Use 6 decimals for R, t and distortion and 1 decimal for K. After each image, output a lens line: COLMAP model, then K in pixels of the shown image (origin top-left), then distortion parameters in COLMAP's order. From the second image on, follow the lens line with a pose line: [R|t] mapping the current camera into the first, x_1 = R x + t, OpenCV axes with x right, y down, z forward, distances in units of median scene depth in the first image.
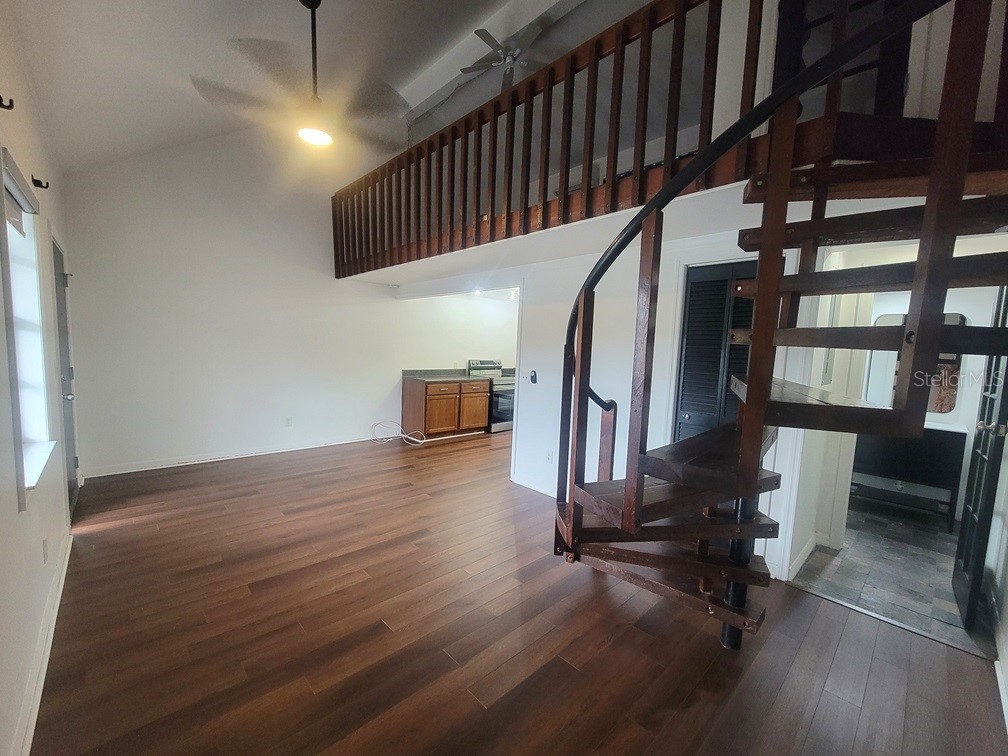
lens RADIAL K [[409.8, 0, 504.2], [0, 409.8, 384.9], [0, 0, 1]] dist [0.001692, -0.000247]
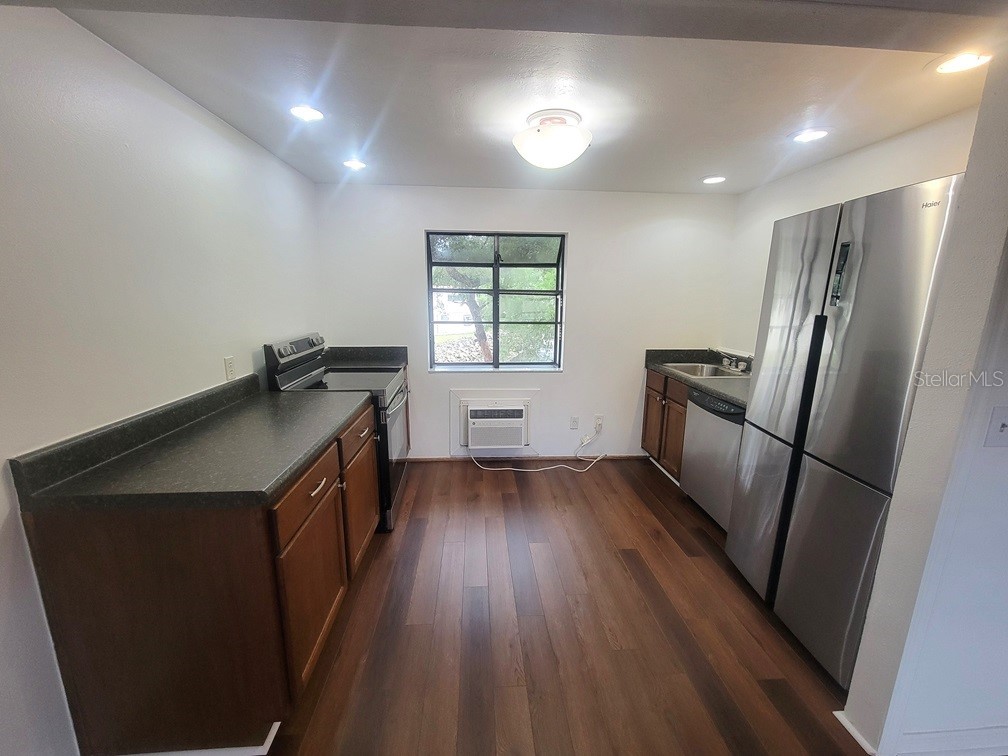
lens RADIAL K [[409.8, 0, 499.8], [0, 409.8, 381.6], [0, 0, 1]] dist [0.001692, -0.000247]
pose [[0.645628, -0.184518, 0.741025, -0.402768], [0.085679, 0.981745, 0.169809, -0.137909], [-0.758831, -0.046143, 0.649651, 1.258718]]
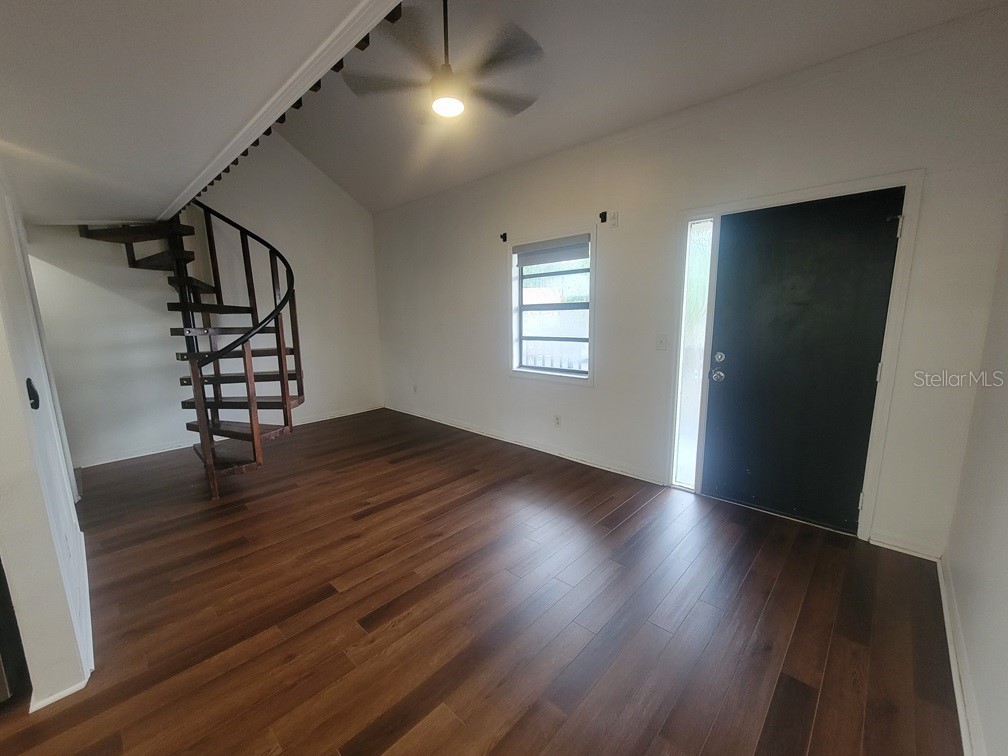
lens RADIAL K [[409.8, 0, 507.9], [0, 409.8, 384.0], [0, 0, 1]] dist [0.001692, -0.000247]
pose [[-0.998052, -0.011623, -0.061302, -0.411114], [-0.027469, 0.964014, 0.264427, -0.165670], [0.056023, 0.265596, -0.962455, 1.587462]]
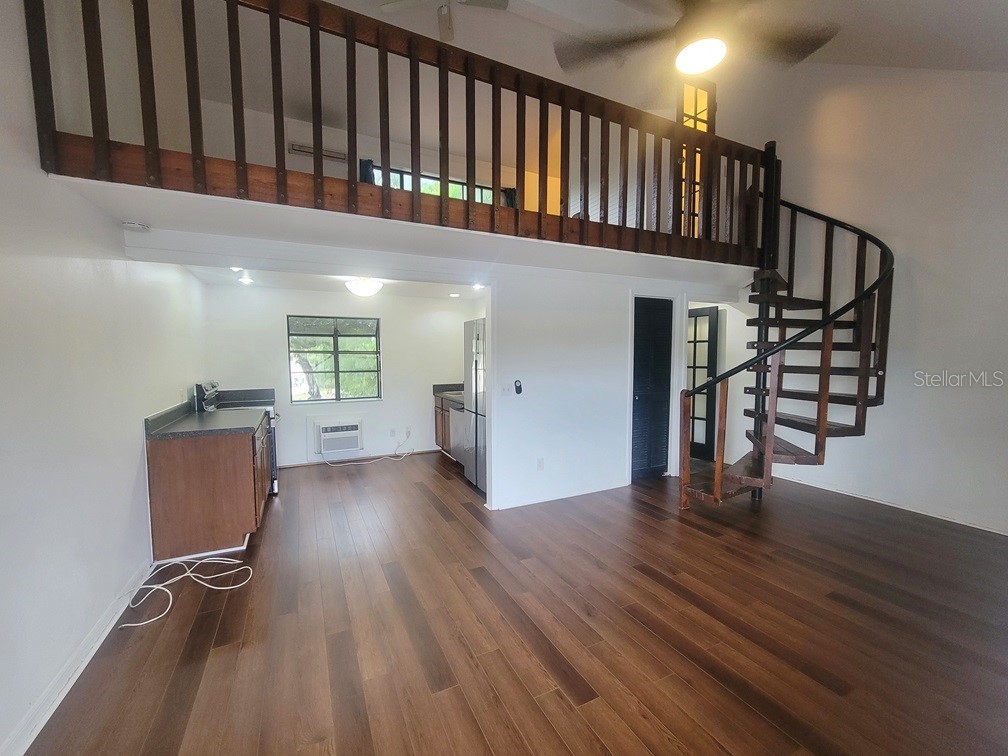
lens RADIAL K [[409.8, 0, 503.4], [0, 409.8, 388.0], [0, 0, 1]] dist [0.001692, -0.000247]
pose [[0.301197, -0.112496, 0.946903, -0.930330], [0.104735, 0.990911, 0.084410, -0.114381], [-0.947793, 0.073750, 0.310241, 0.846482]]
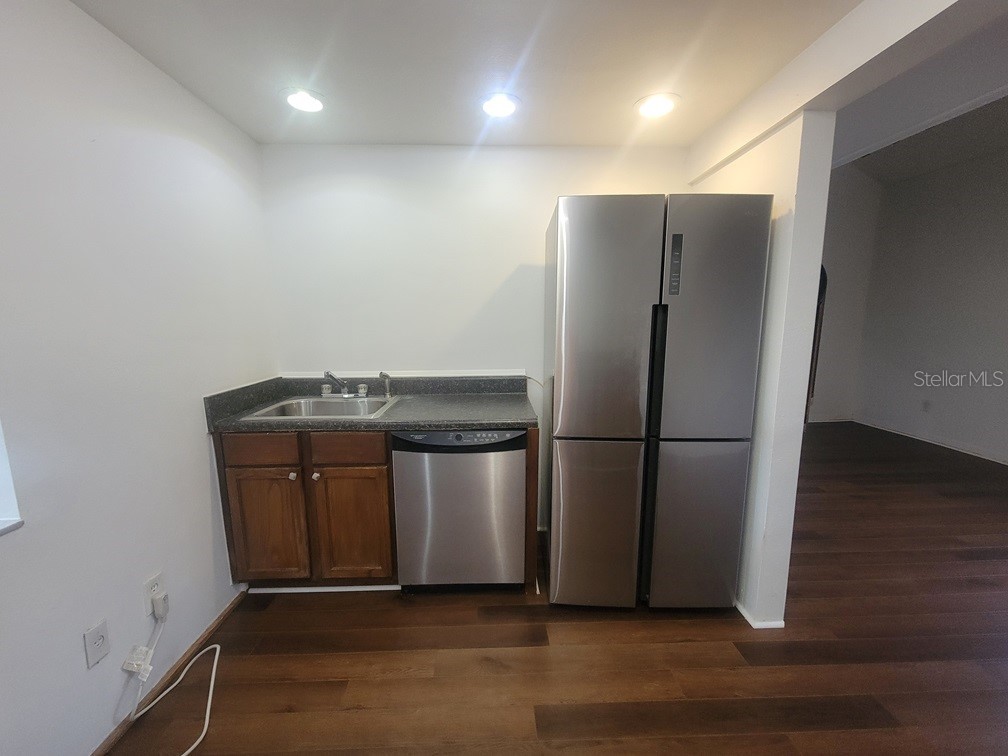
lens RADIAL K [[409.8, 0, 500.2], [0, 409.8, 381.0], [0, 0, 1]] dist [0.001692, -0.000247]
pose [[-0.740599, -0.131612, 0.658932, -0.019217], [0.044576, 0.968848, 0.243613, -0.138761], [-0.670467, 0.209792, -0.711661, 1.733569]]
